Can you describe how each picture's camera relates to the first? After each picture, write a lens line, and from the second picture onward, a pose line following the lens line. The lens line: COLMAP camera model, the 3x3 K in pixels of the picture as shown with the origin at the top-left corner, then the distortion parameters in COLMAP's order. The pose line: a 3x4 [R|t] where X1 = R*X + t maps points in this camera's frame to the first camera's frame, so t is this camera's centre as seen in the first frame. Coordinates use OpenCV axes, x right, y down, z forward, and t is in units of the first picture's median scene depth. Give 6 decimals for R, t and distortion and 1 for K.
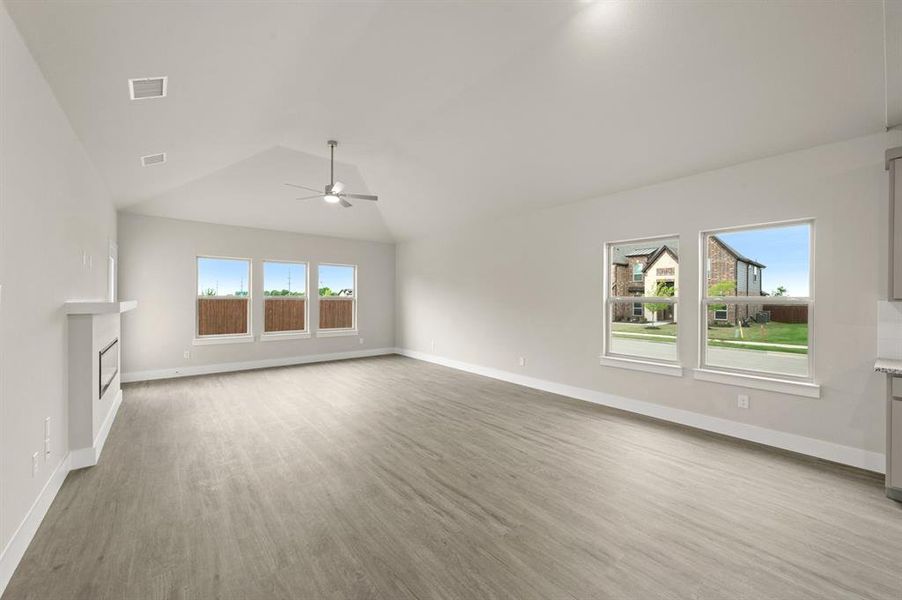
lens RADIAL K [[356.3, 0, 451.0], [0, 356.3, 300.0], [0, 0, 1]] dist [-0.002670, -0.000314]
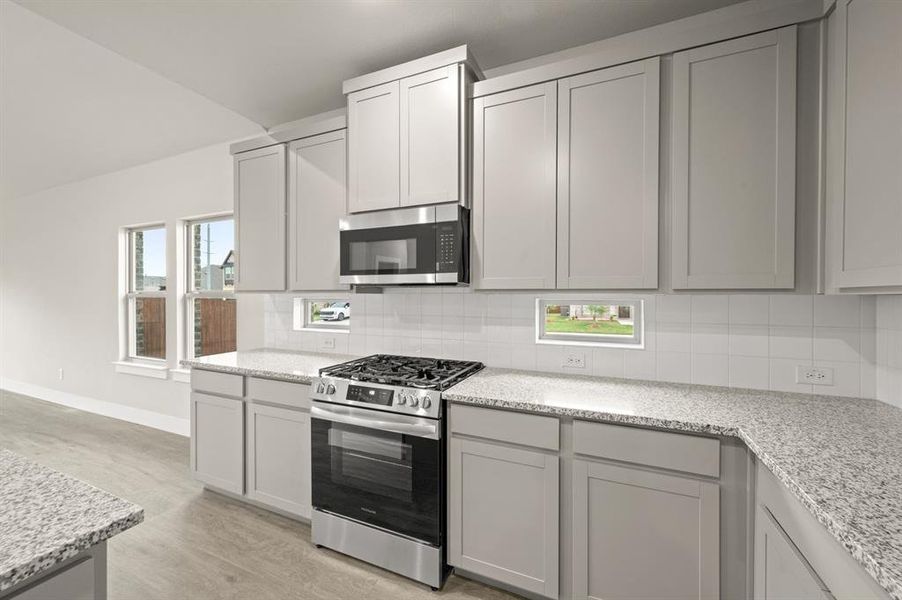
lens RADIAL K [[355.6, 0, 448.9], [0, 355.6, 298.5], [0, 0, 1]] dist [-0.000311, 0.000043]
pose [[0.890034, -0.007465, 0.455833, 0.647097], [0.005738, 0.999970, 0.005174, 0.007652], [-0.455858, -0.001990, 0.890051, -0.095070]]
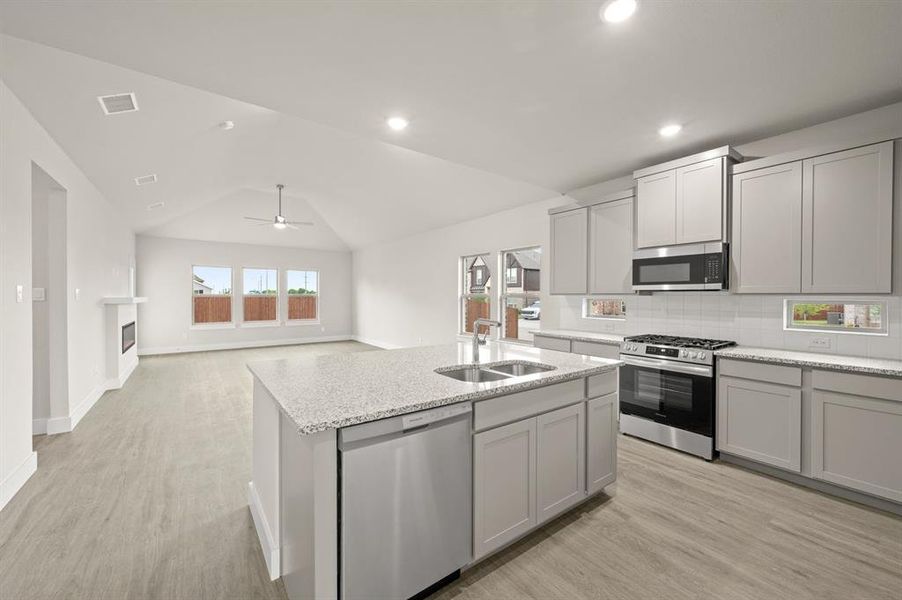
lens RADIAL K [[355.6, 0, 448.9], [0, 355.6, 298.5], [0, 0, 1]] dist [-0.000311, 0.000043]
pose [[0.999067, -0.001508, -0.043166, 0.394916], [0.001572, 0.999998, 0.001443, 0.007459], [0.043164, -0.001510, 0.999067, -0.387271]]
